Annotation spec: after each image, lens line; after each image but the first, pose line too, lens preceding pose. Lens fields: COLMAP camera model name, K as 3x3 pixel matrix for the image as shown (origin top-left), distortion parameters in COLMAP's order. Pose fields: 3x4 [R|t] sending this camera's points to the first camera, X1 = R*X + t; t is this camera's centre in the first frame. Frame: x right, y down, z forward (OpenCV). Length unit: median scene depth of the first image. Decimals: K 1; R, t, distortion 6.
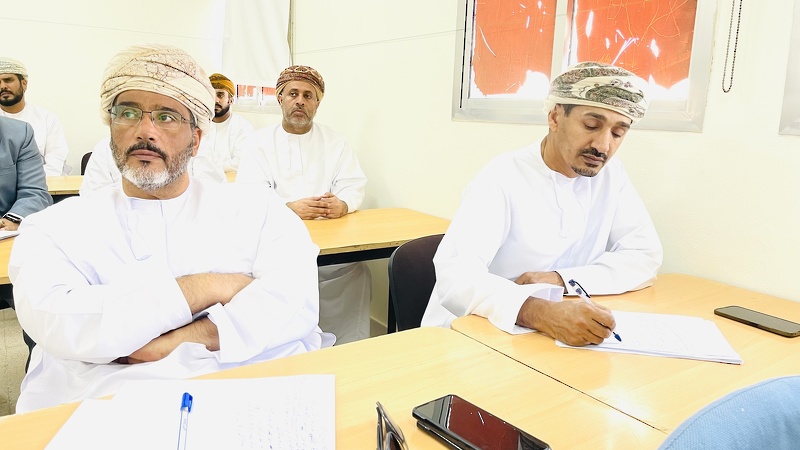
lens RADIAL K [[565.2, 0, 400.0], [0, 565.2, 225.0], [0, 0, 1]] dist [0.006347, 0.002590]
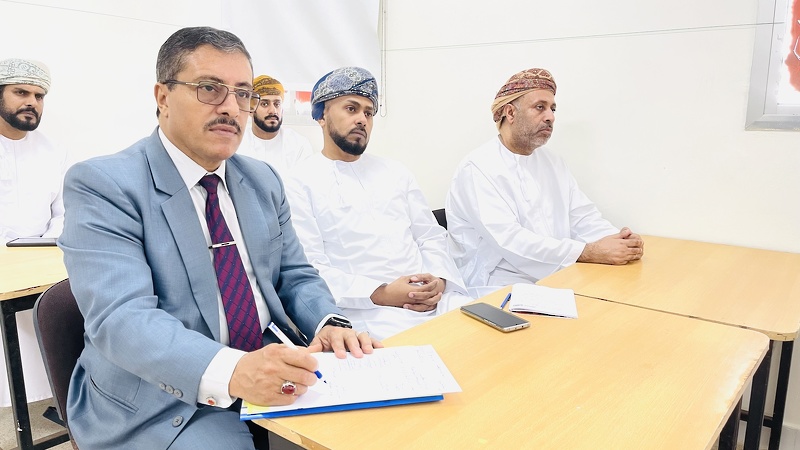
lens RADIAL K [[568.8, 0, 400.0], [0, 568.8, 225.0], [0, 0, 1]] dist [-0.004926, -0.001488]
pose [[0.949125, -0.078490, 0.304961, -0.606030], [0.077490, 0.996874, 0.015403, -0.091701], [-0.305217, 0.009011, 0.952240, 0.307321]]
